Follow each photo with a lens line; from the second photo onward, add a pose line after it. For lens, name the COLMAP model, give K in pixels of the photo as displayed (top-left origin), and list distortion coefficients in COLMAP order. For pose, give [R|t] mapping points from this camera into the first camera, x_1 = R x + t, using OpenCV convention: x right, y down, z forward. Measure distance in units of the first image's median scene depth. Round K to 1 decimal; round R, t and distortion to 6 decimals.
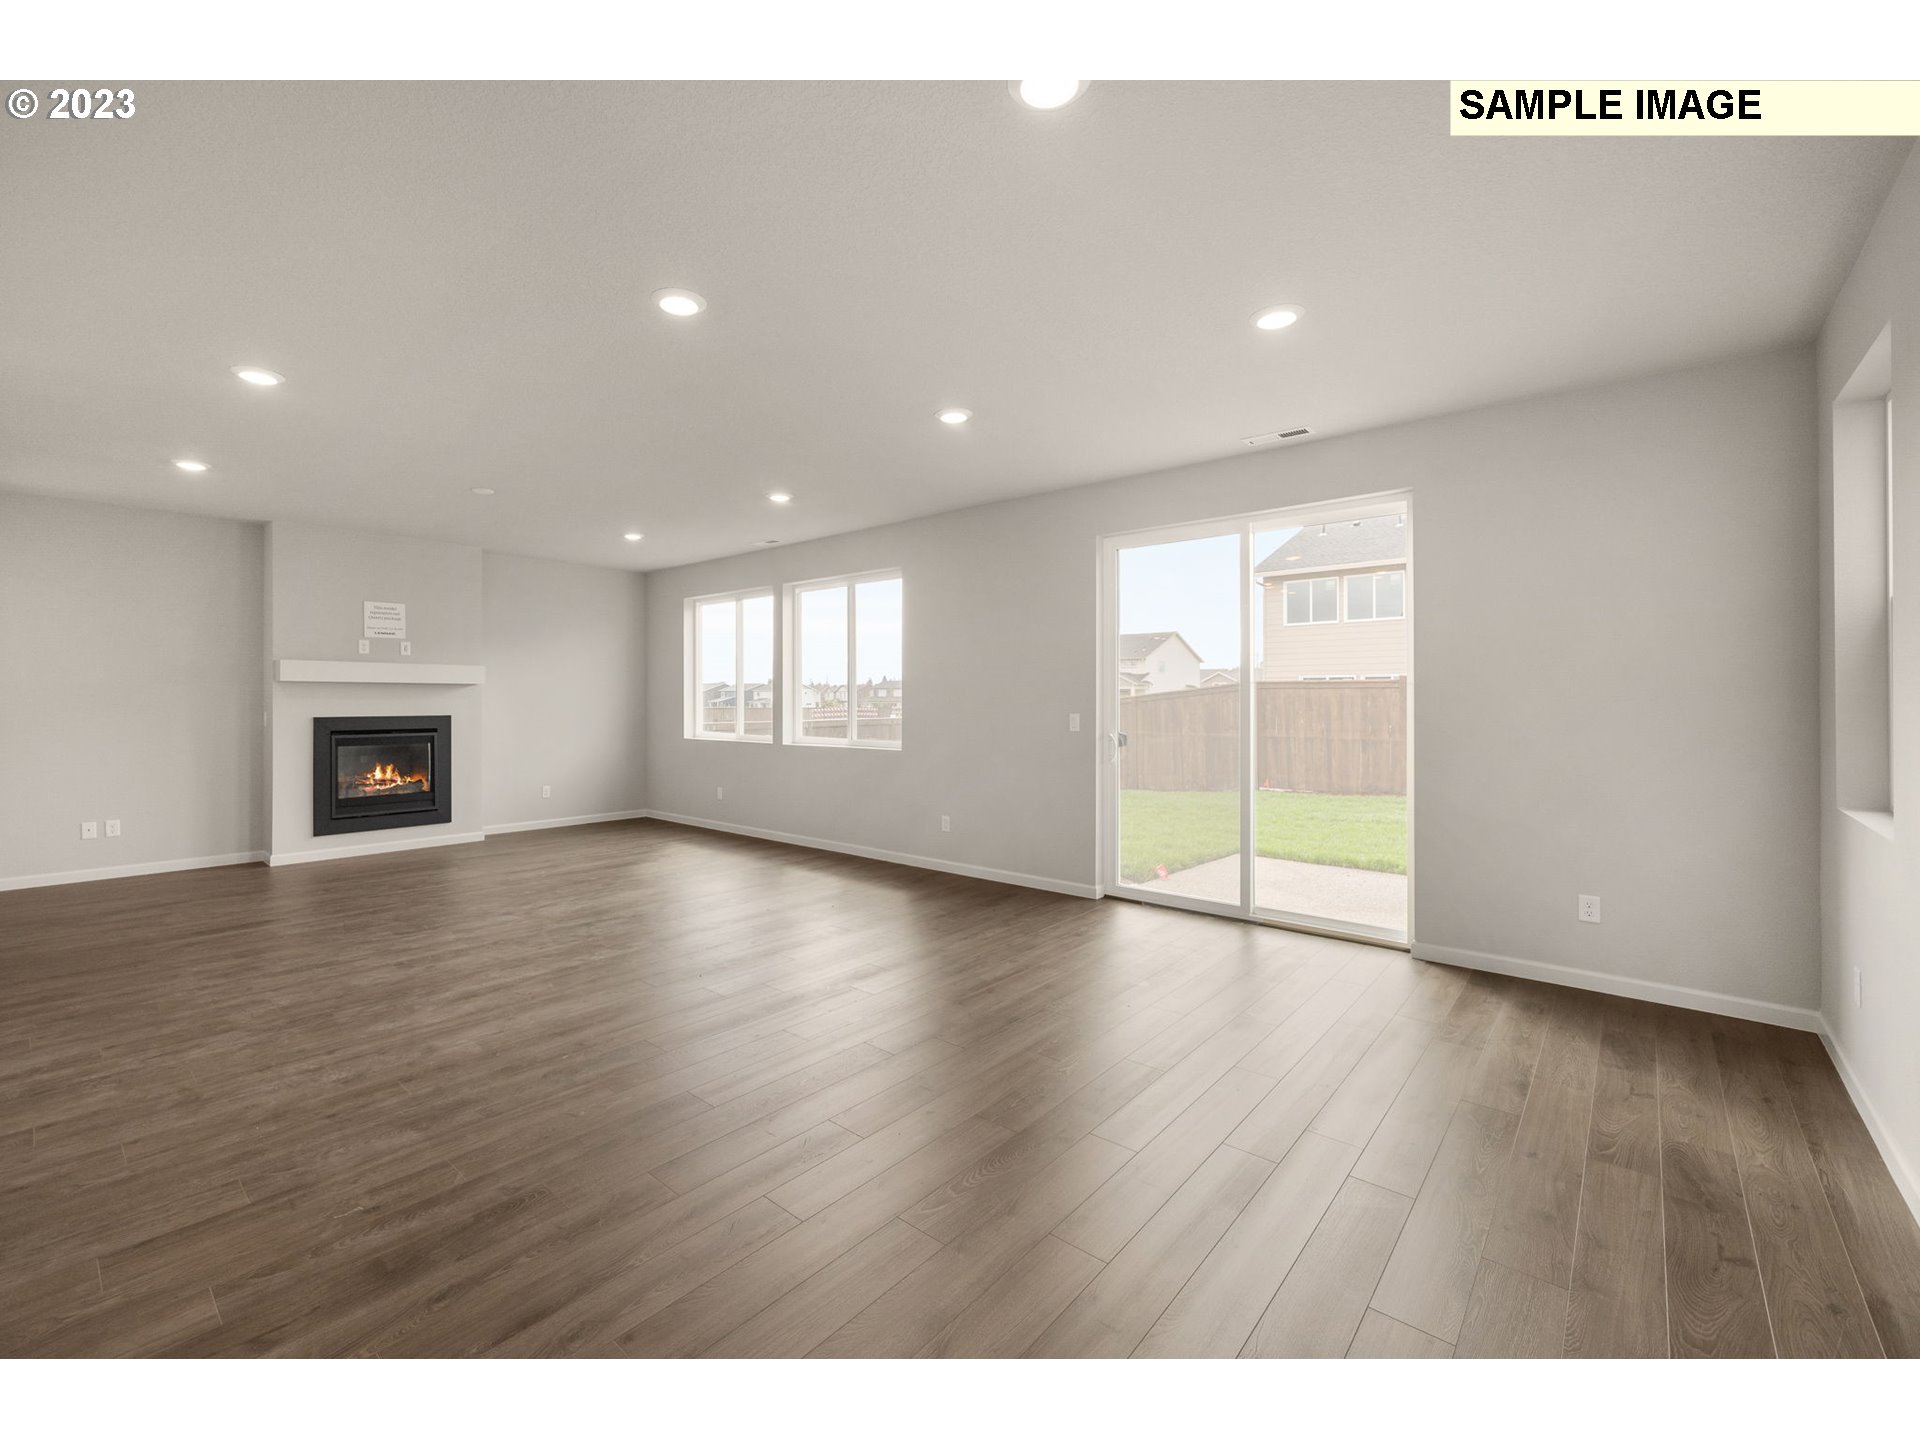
lens RADIAL K [[796.4, 0, 915.6], [0, 796.4, 693.5], [0, 0, 1]] dist [-0.002548, -0.000574]
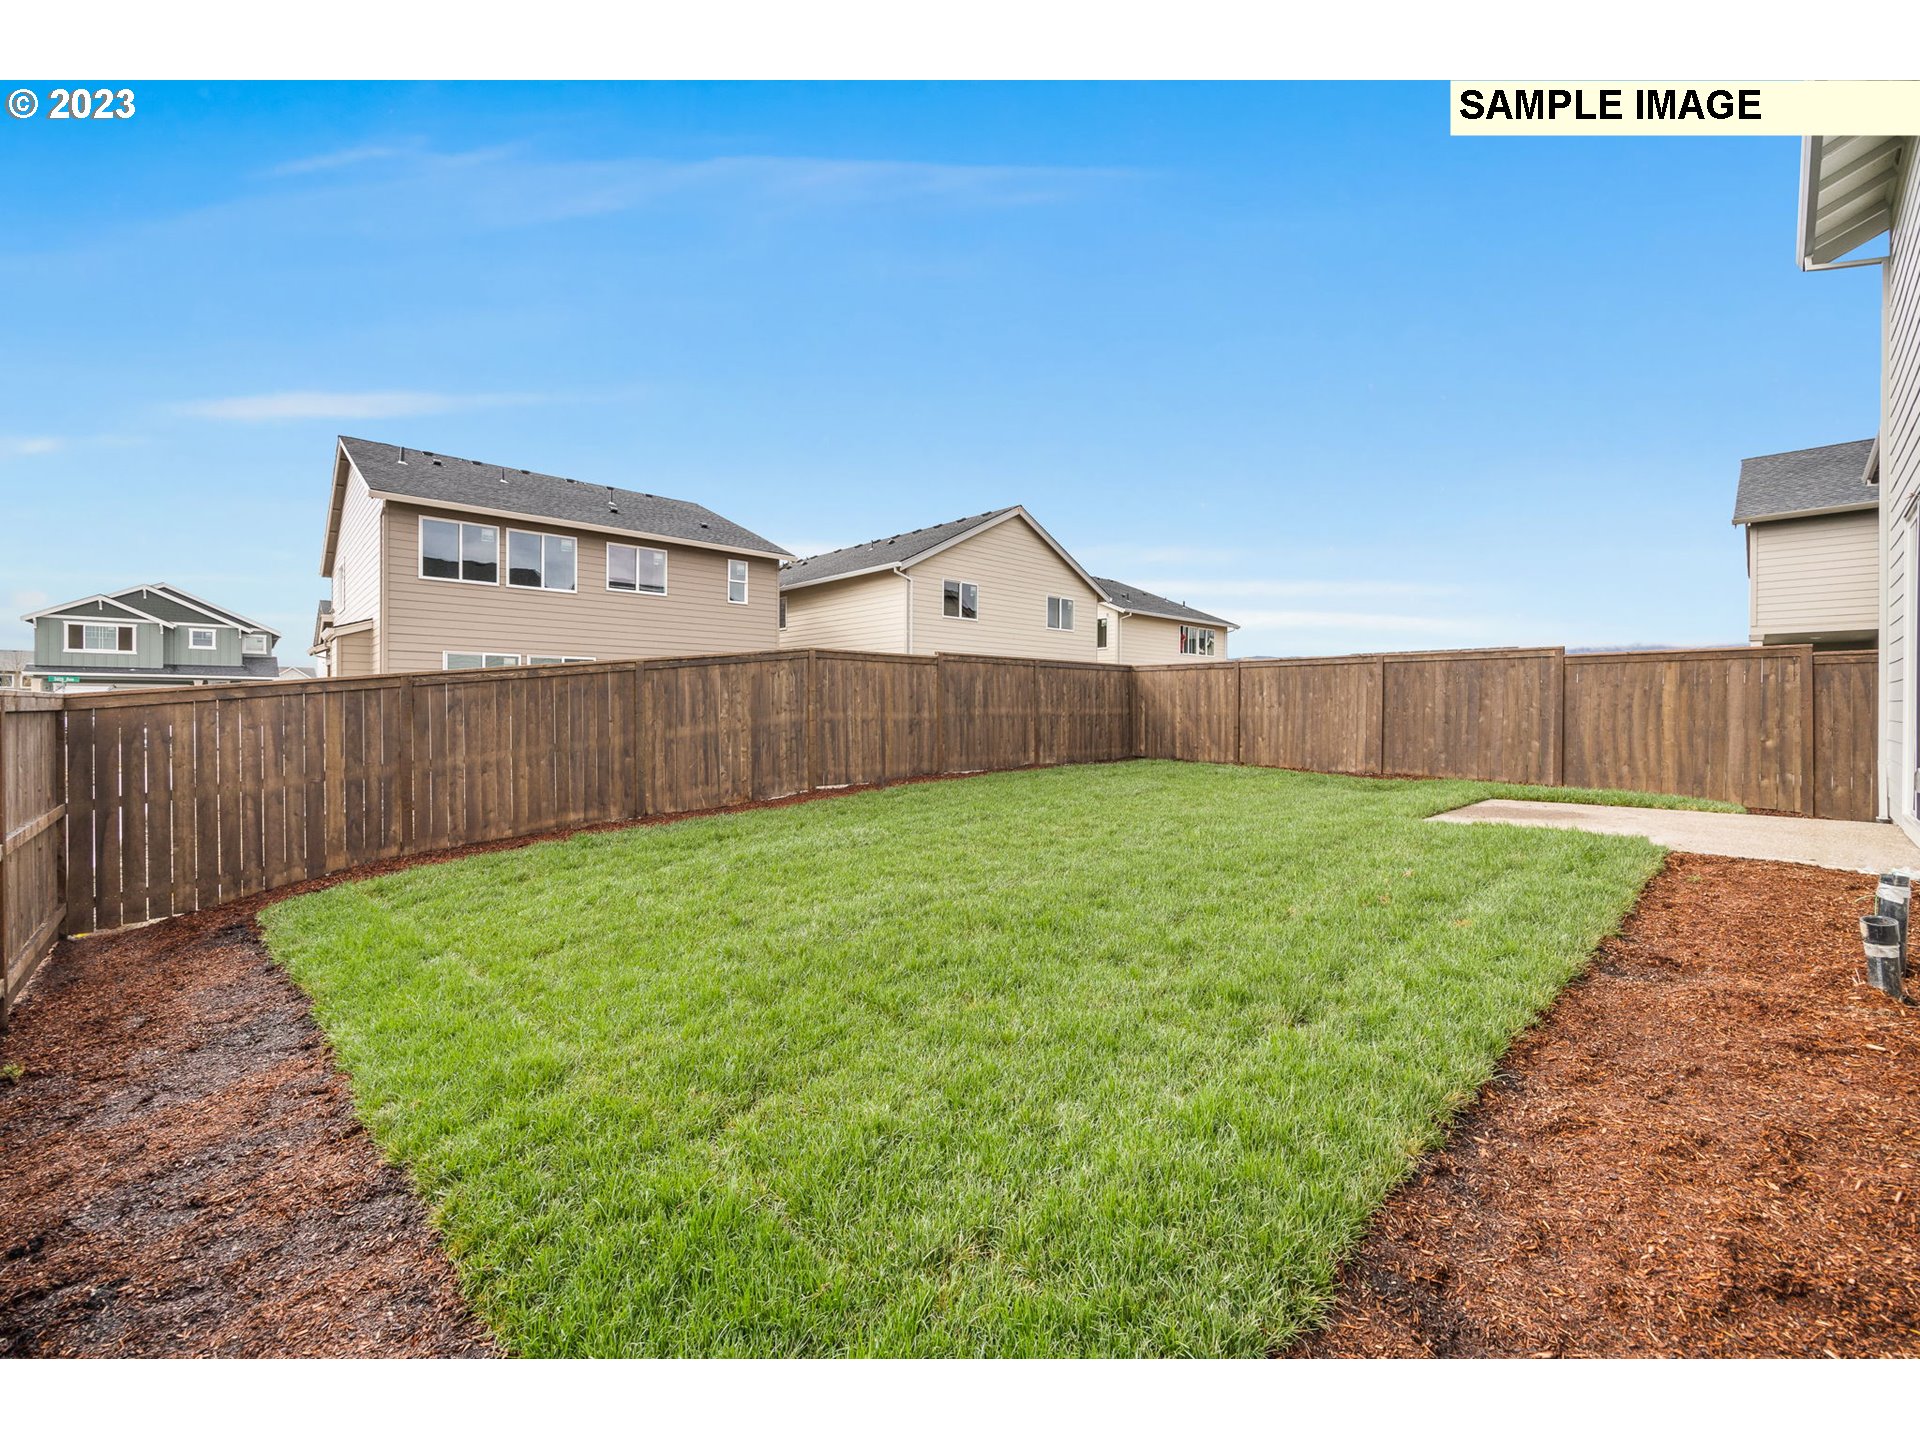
lens RADIAL K [[789.7, 0, 928.1], [0, 789.7, 717.4], [0, 0, 1]] dist [-0.000528, 0.000079]
pose [[0.086571, -0.009718, 0.996198, -0.679826], [-0.011717, 0.999873, 0.010772, 0.087867], [-0.996177, -0.012605, 0.086446, 1.717420]]
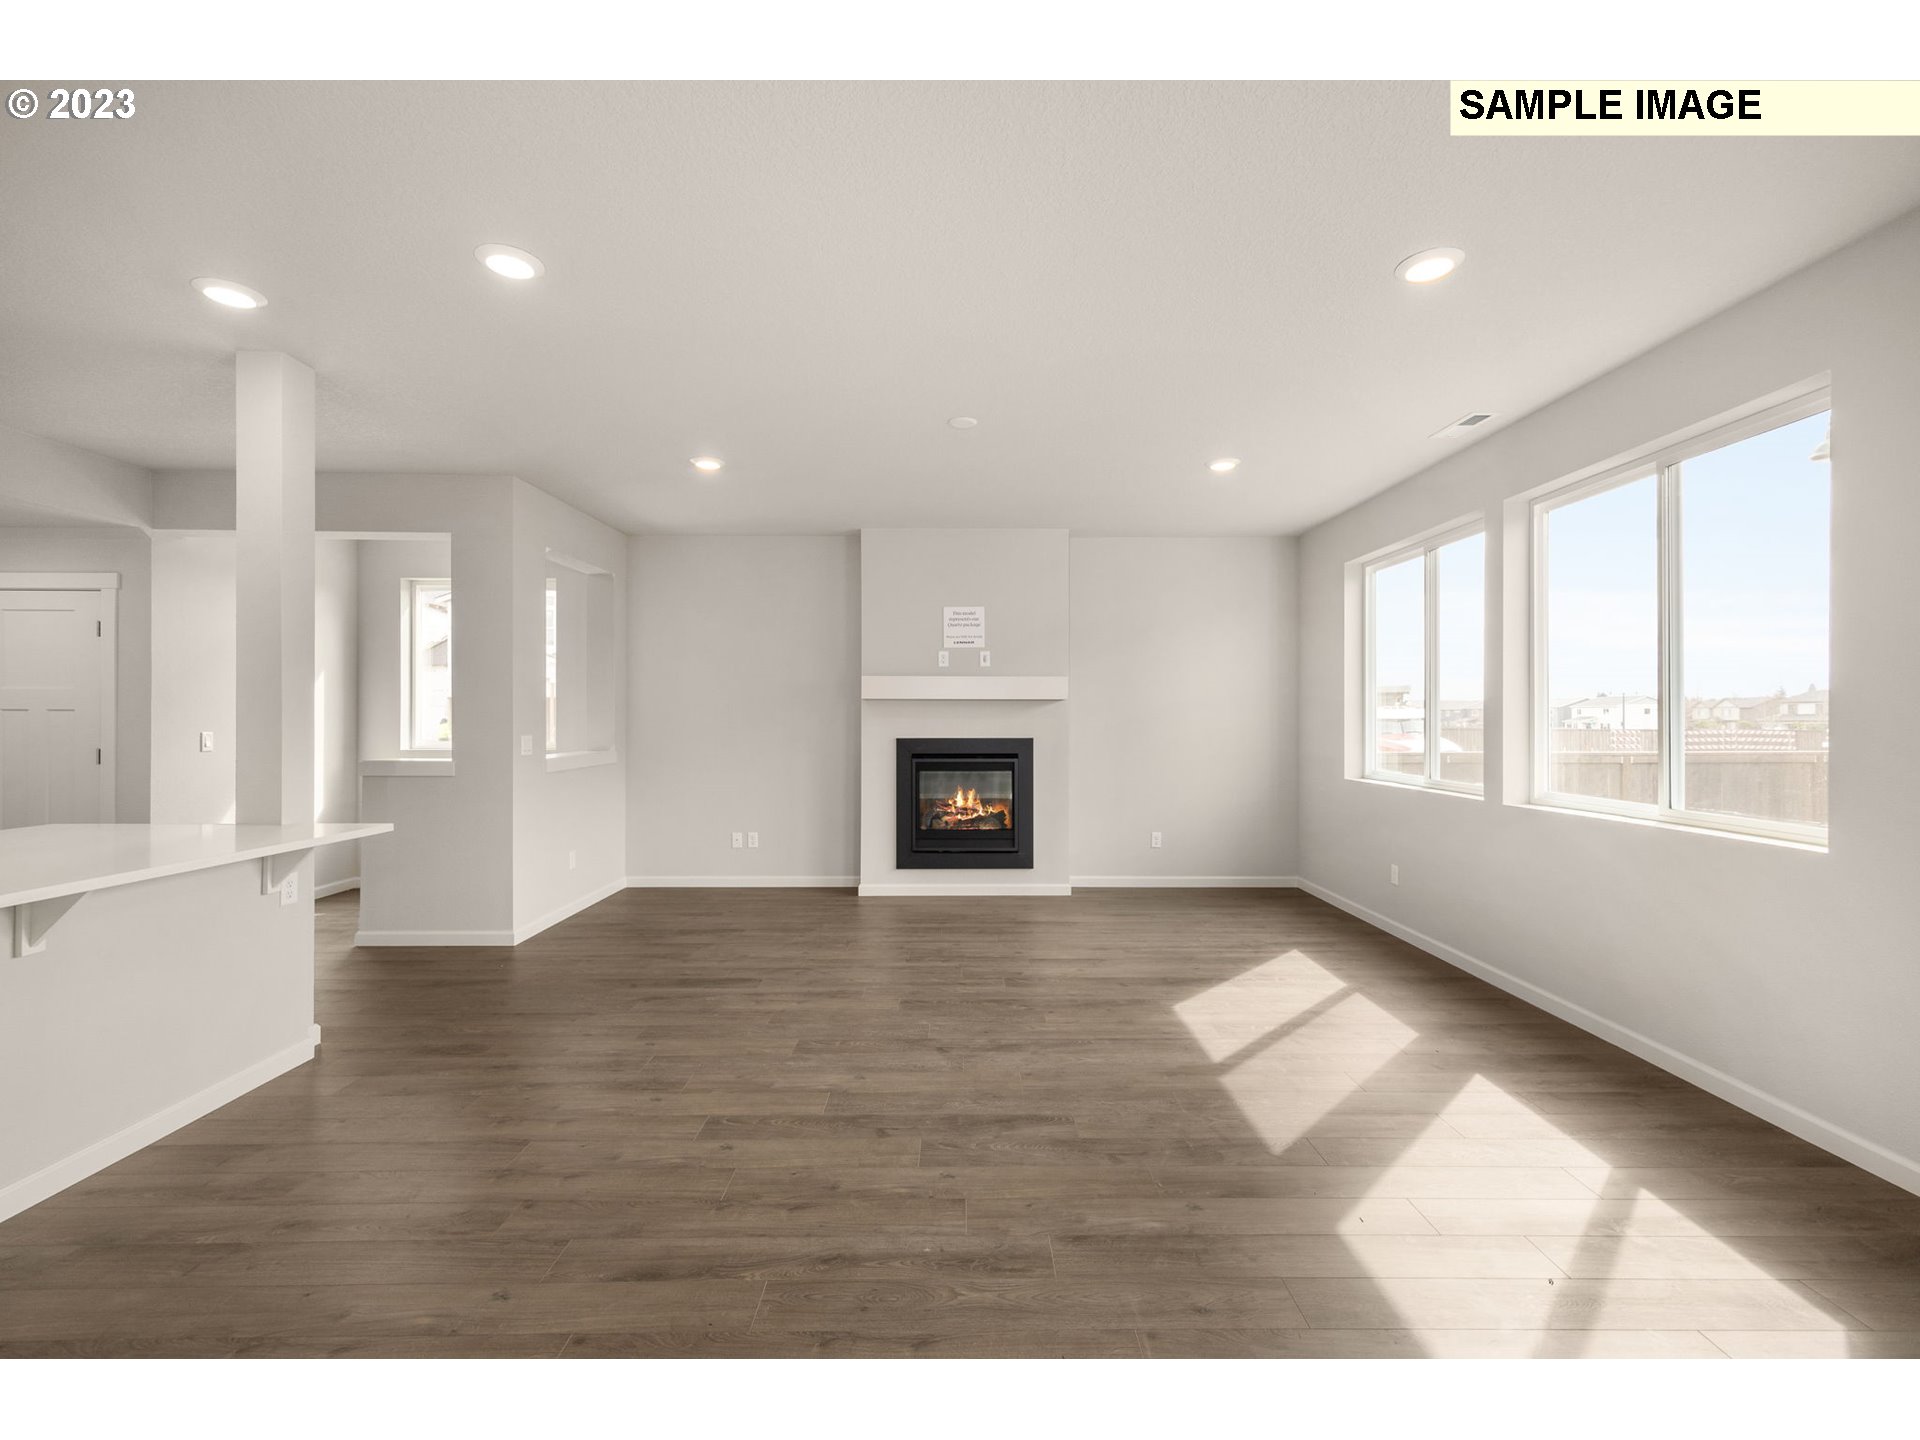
lens RADIAL K [[817.0, 0, 978.9], [0, 817.0, 714.1], [0, 0, 1]] dist [0.008941, 0.000067]
pose [[0.675710, -0.004219, -0.737155, -0.000415], [0.005934, 0.999982, -0.000284, 0.002905], [0.737144, -0.004182, 0.675723, 0.421649]]
